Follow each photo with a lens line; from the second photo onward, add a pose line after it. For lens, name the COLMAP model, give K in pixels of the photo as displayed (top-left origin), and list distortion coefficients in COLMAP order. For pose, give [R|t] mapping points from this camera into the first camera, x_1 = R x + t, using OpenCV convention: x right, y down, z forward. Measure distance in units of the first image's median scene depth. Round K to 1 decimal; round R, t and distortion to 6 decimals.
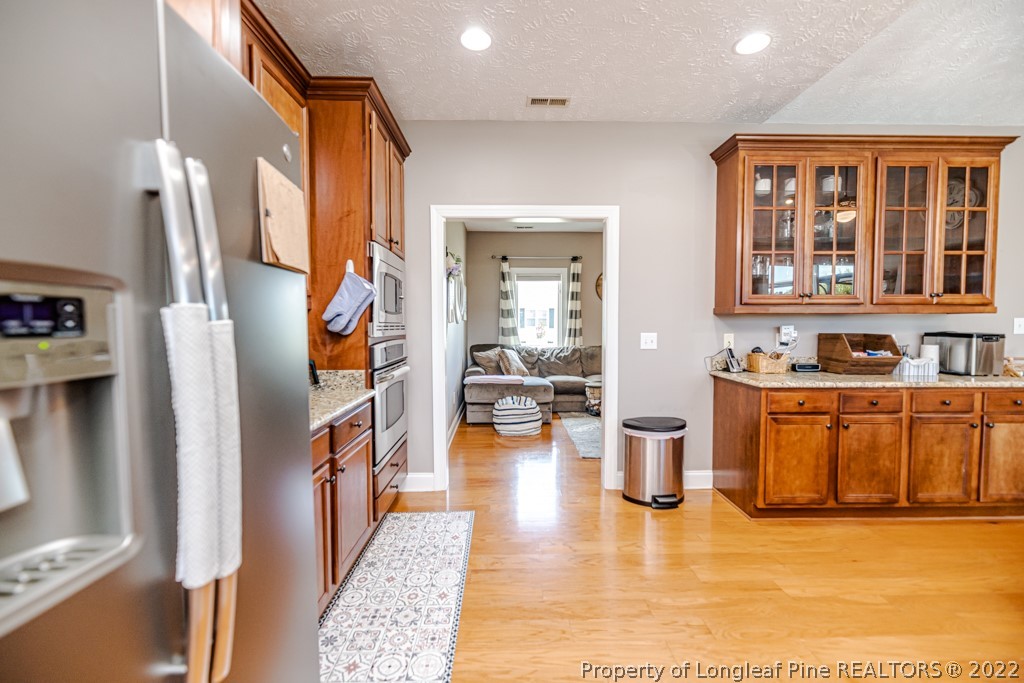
lens RADIAL K [[415.9, 0, 511.1], [0, 415.9, 340.9], [0, 0, 1]] dist [0.002403, -0.000668]
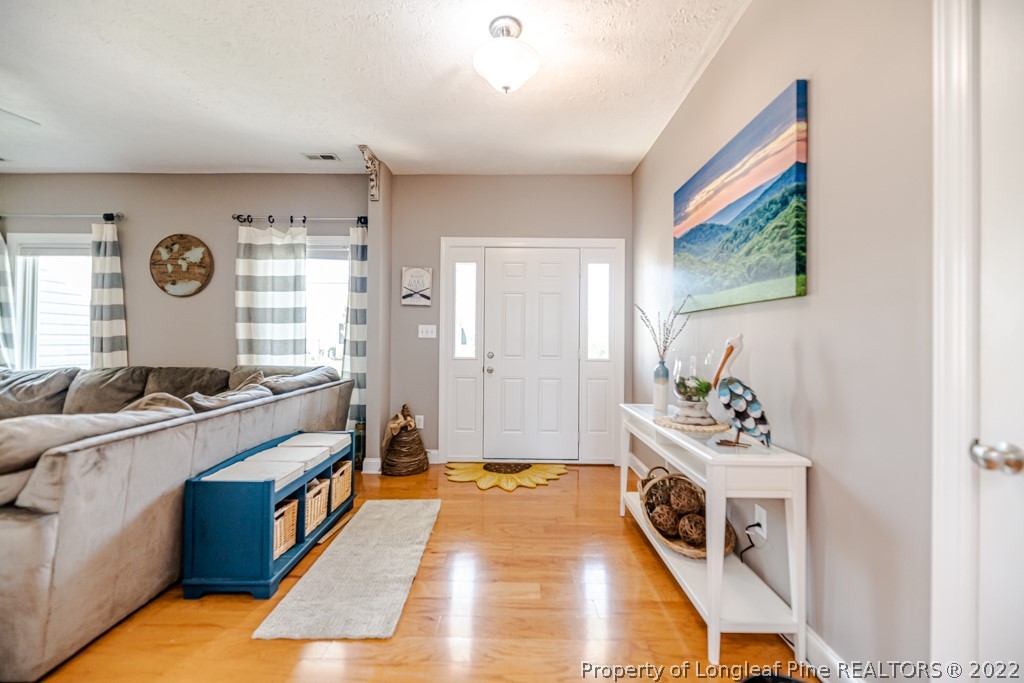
lens RADIAL K [[415.9, 0, 508.7], [0, 415.9, 342.4], [0, 0, 1]] dist [0.002403, -0.000668]
pose [[0.999057, 0.009596, -0.042351, 0.742423], [-0.011124, 0.999290, -0.035993, -0.006503], [0.041975, 0.036431, 0.998454, 0.449269]]
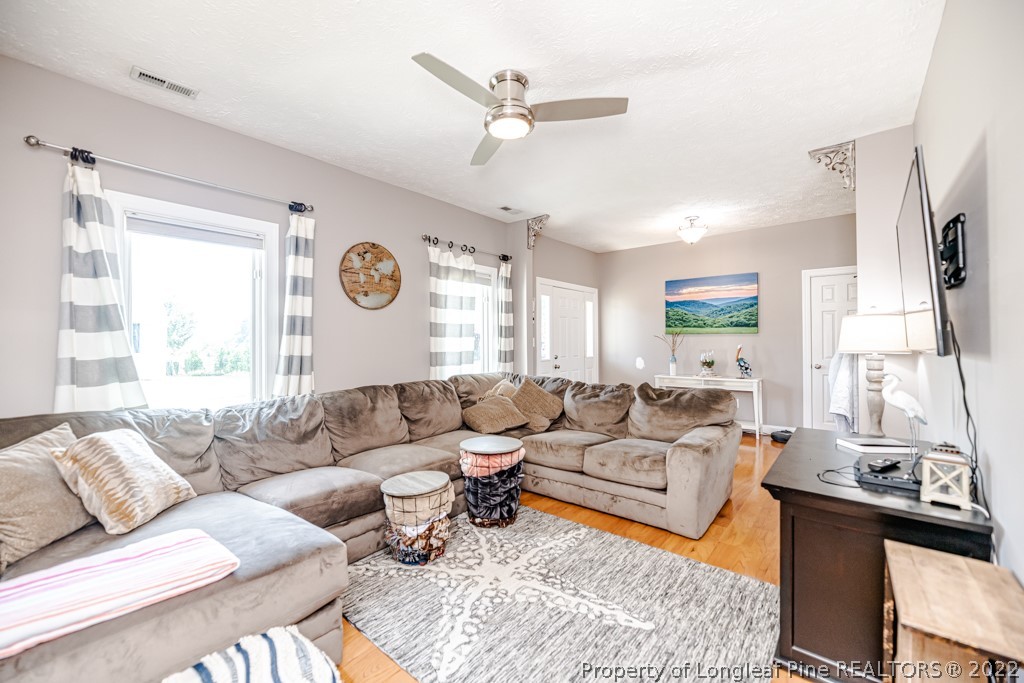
lens RADIAL K [[415.9, 0, 515.5], [0, 415.9, 333.2], [0, 0, 1]] dist [0.002403, -0.000668]
pose [[0.643654, 0.007163, 0.765283, -0.048590], [0.038718, 0.998371, -0.041909, -0.026540], [-0.764337, 0.056605, 0.642328, 0.523182]]
